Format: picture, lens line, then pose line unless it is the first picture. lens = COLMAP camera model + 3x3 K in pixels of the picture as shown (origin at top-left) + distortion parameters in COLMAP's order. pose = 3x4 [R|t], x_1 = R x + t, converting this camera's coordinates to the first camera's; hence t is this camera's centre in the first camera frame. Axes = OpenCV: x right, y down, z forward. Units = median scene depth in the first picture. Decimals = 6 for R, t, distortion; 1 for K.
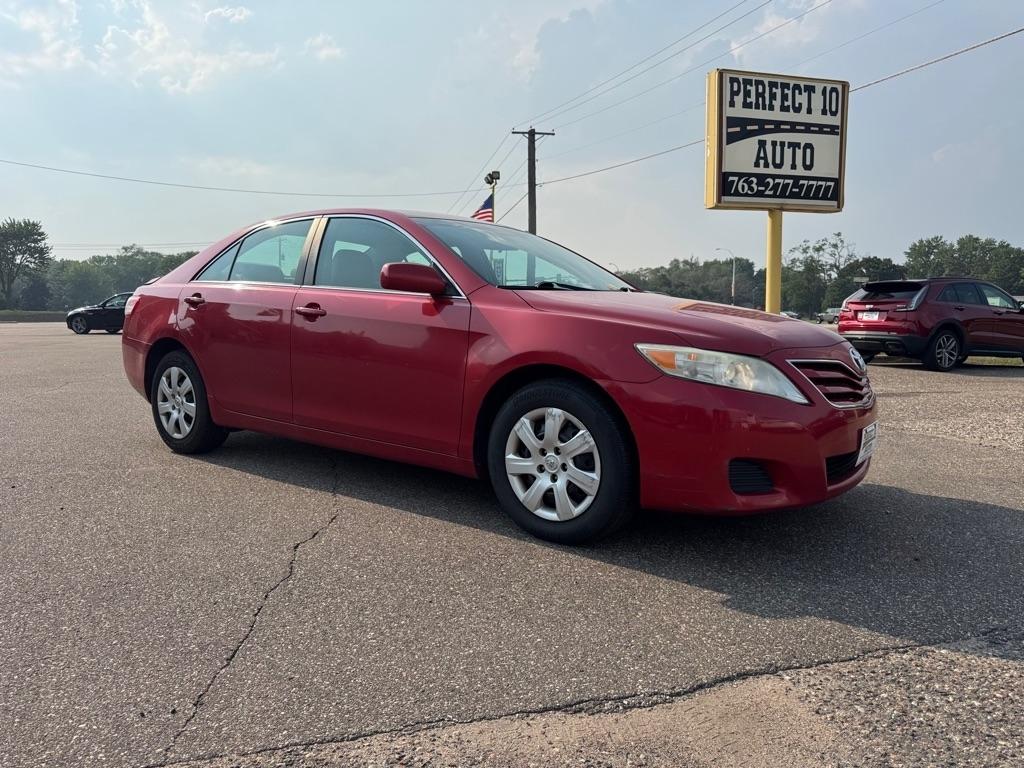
lens RADIAL K [[755.3, 0, 532.3], [0, 755.3, 381.3], [0, 0, 1]] dist [0.033582, -0.046974]
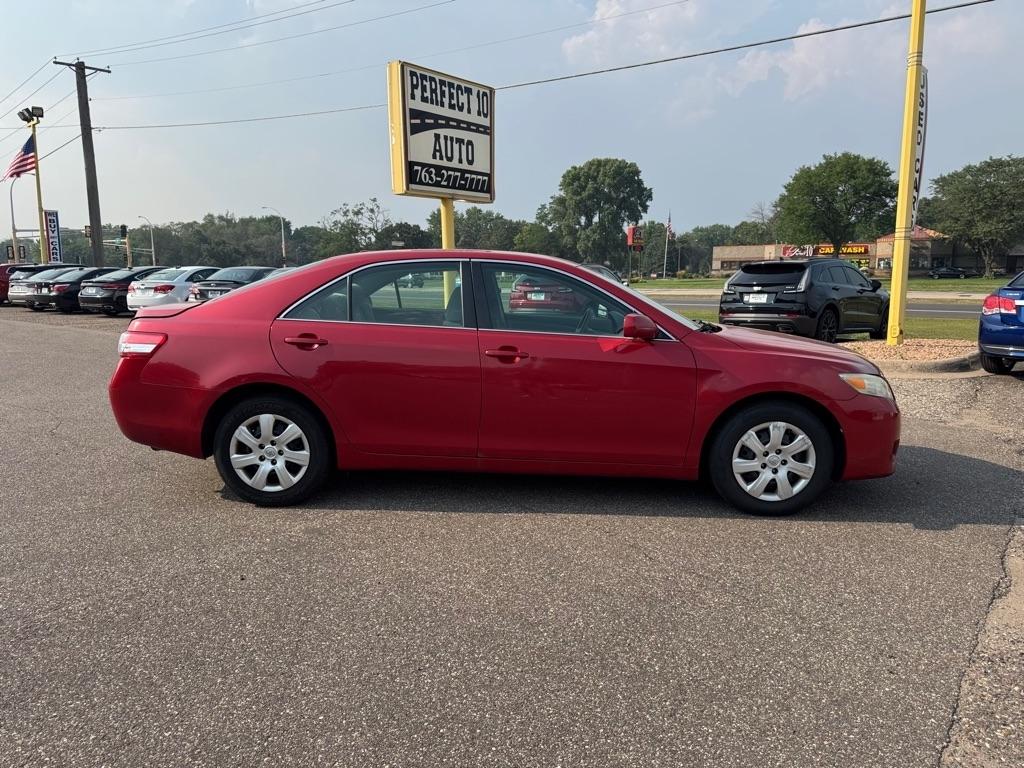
lens RADIAL K [[728.5, 0, 510.4], [0, 728.5, 414.0], [0, 0, 1]] dist [0.029028, -0.034992]
pose [[0.833830, -0.099771, 0.542931, -0.224271], [0.042445, 0.992207, 0.117146, -0.032613], [-0.550388, -0.074635, 0.831567, 0.023807]]
